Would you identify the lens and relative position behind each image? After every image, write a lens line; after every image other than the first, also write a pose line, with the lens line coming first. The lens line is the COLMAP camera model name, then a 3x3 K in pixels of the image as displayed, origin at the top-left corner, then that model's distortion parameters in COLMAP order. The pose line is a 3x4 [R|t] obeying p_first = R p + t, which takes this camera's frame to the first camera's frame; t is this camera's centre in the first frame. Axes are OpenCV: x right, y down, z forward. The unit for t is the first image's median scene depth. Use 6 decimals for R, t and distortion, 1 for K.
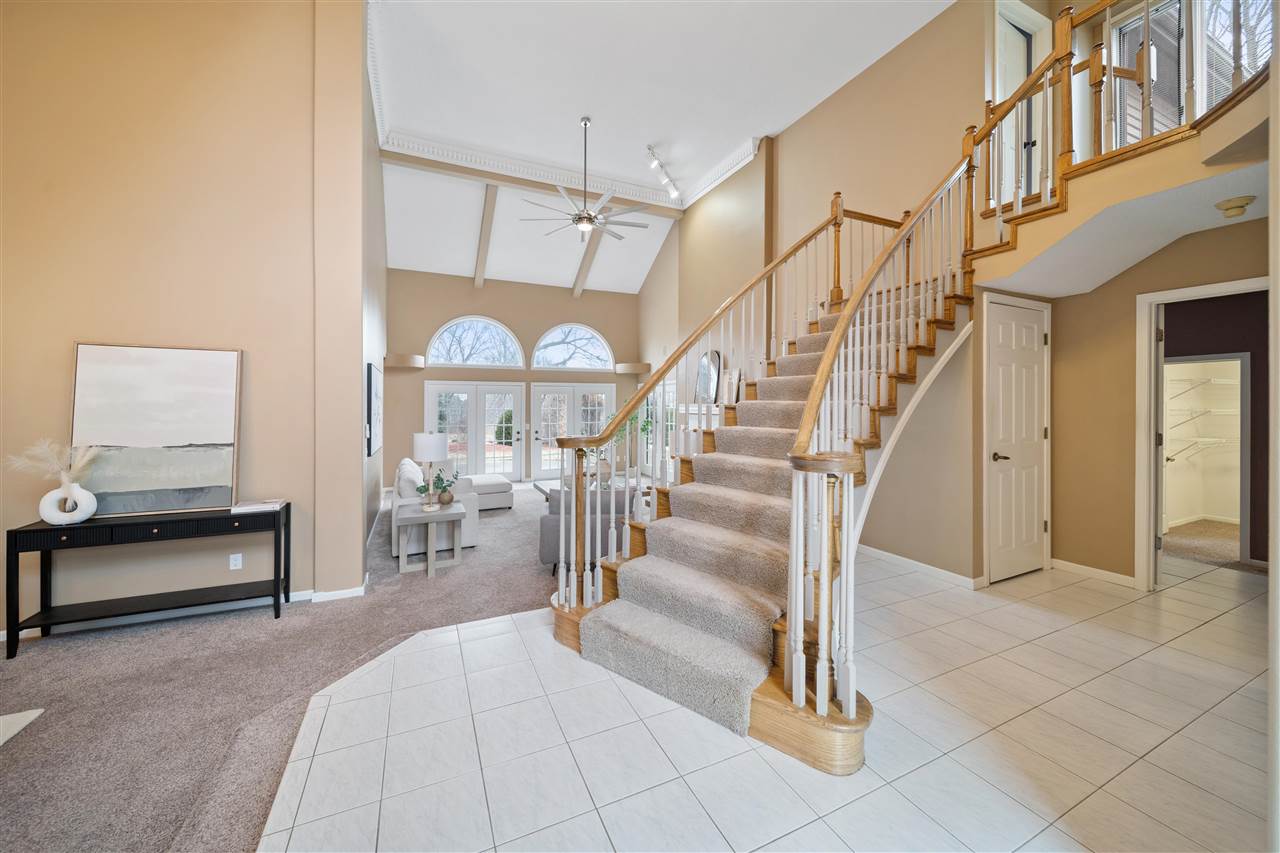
lens RADIAL K [[457.8, 0, 626.0], [0, 457.8, 405.8], [0, 0, 1]] dist [-0.002314, -0.000172]
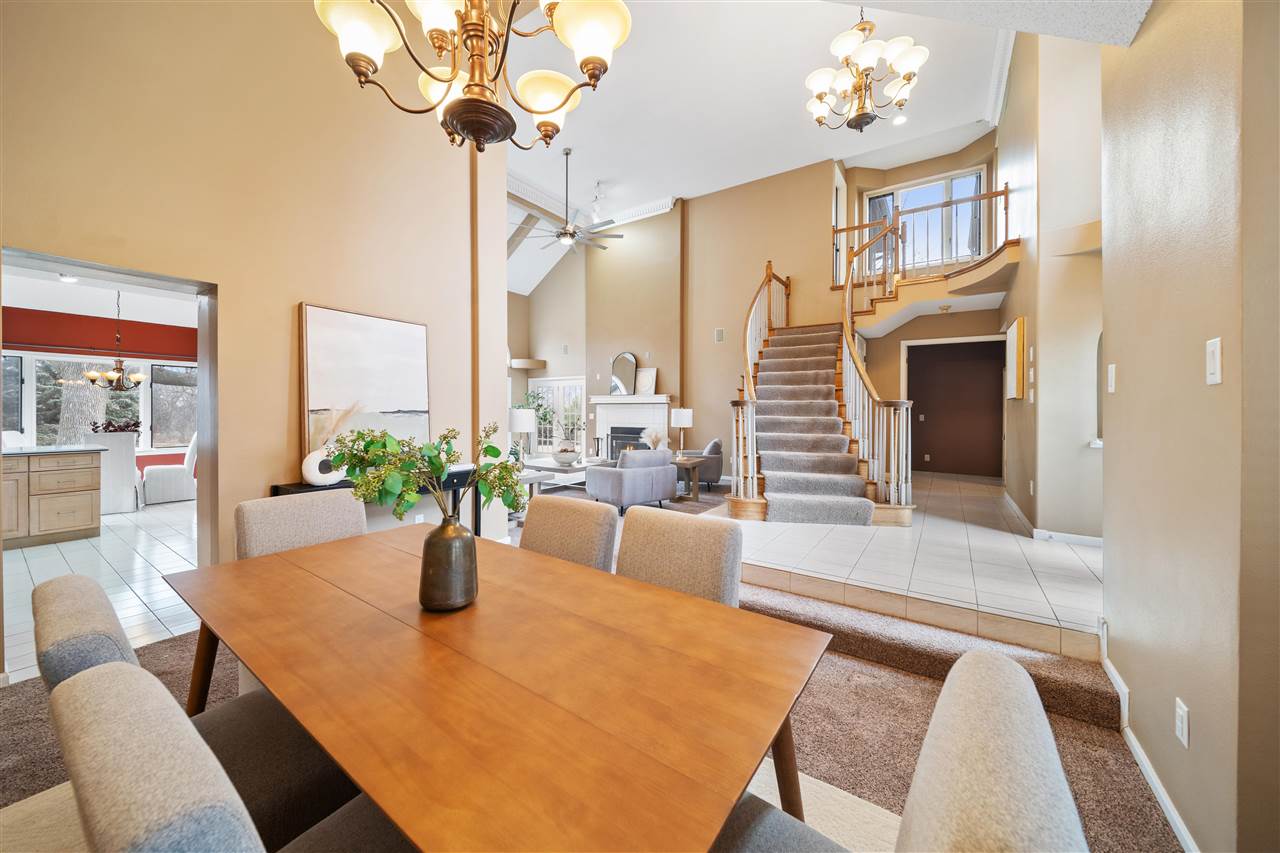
lens RADIAL K [[461.3, 0, 623.0], [0, 461.3, 410.3], [0, 0, 1]] dist [0.000139, -0.000077]
pose [[0.861274, 0.003020, 0.508131, -0.984709], [-0.003766, 0.999993, 0.000439, 0.076510], [-0.508126, -0.002291, 0.861279, -0.173971]]
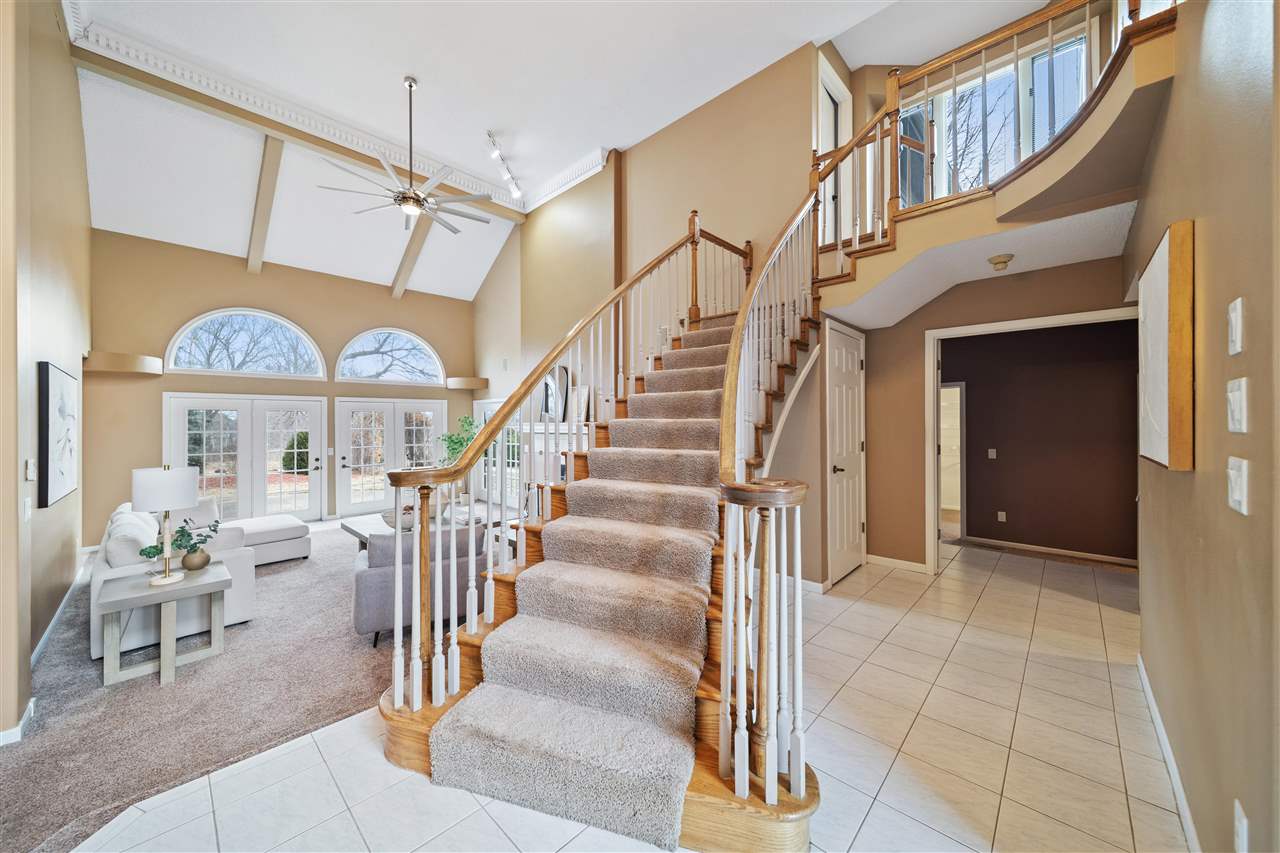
lens RADIAL K [[451.8, 0, 631.0], [0, 451.8, 425.4], [0, 0, 1]] dist [0.000042, 0.000095]
pose [[0.928754, -0.007032, 0.370630, -0.045039], [0.006002, 0.999974, 0.003933, -0.001353], [-0.370648, -0.001429, 0.928772, 0.159645]]
